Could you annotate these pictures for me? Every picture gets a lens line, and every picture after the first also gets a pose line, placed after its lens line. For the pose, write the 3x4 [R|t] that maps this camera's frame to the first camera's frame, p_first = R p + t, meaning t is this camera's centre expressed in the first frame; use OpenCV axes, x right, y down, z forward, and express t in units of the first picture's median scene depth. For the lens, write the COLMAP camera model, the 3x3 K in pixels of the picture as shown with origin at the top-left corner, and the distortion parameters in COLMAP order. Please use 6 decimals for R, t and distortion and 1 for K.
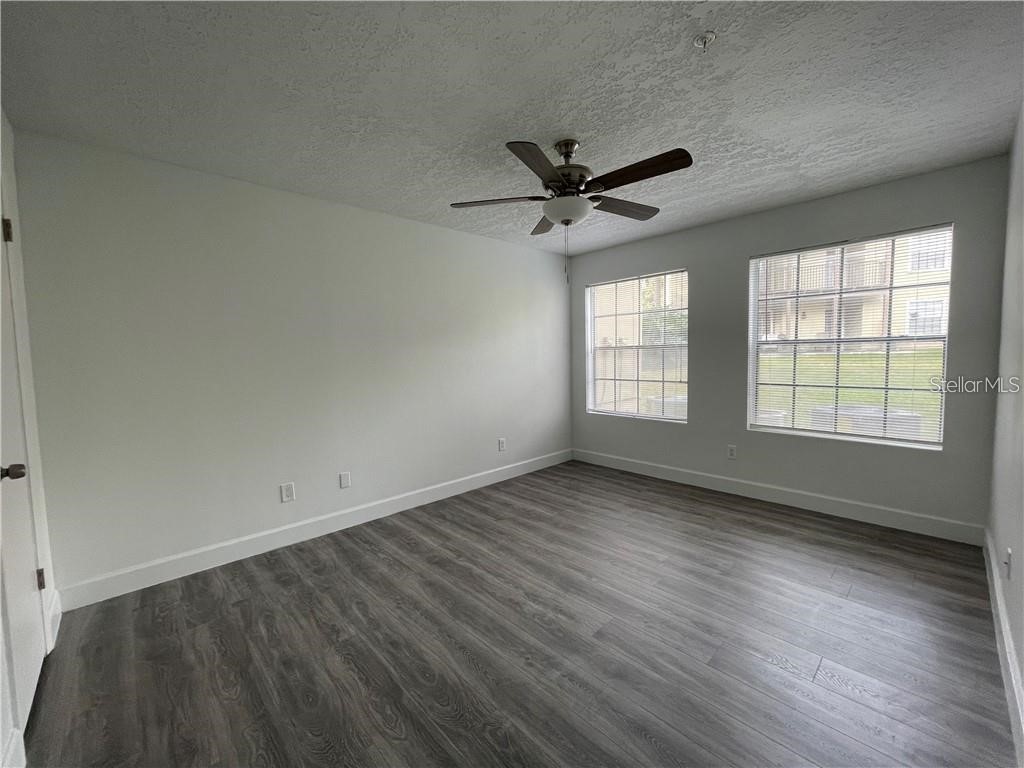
lens RADIAL K [[413.9, 0, 509.4], [0, 413.9, 381.7], [0, 0, 1]] dist [-0.005420, 0.000123]
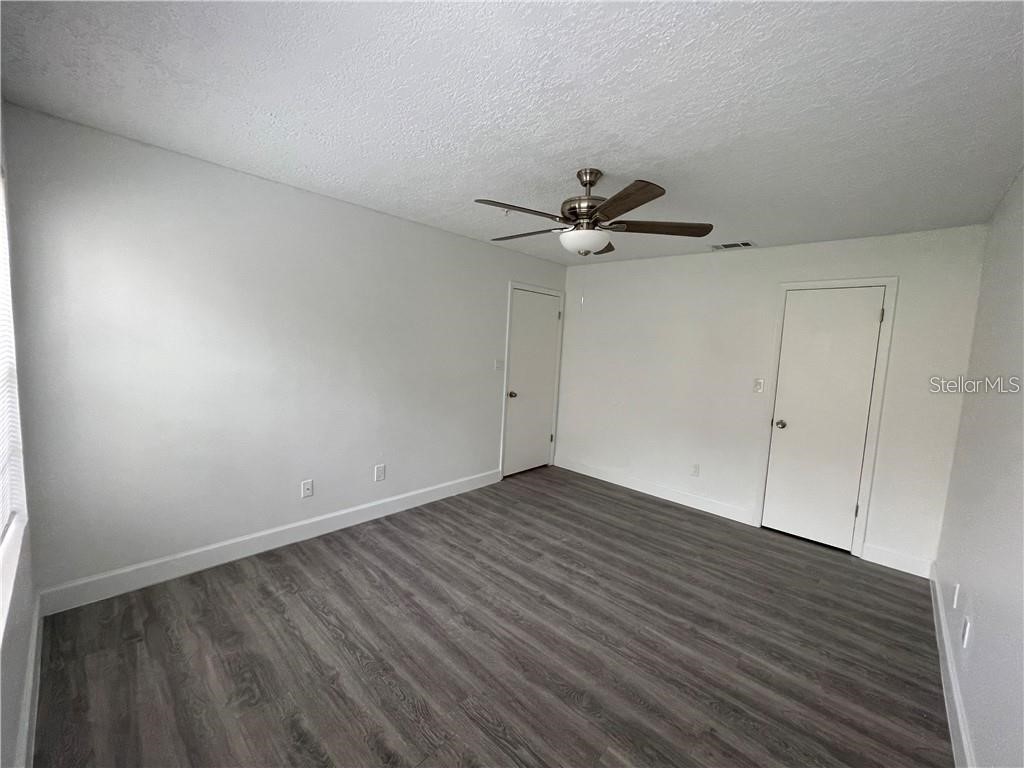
lens RADIAL K [[413.9, 0, 509.4], [0, 413.9, 381.7], [0, 0, 1]] dist [-0.005420, 0.000123]
pose [[-0.997455, -0.027257, -0.065884, 0.346783], [-0.037421, 0.986676, 0.158334, -0.209892], [0.060690, 0.160397, -0.985185, 1.861161]]
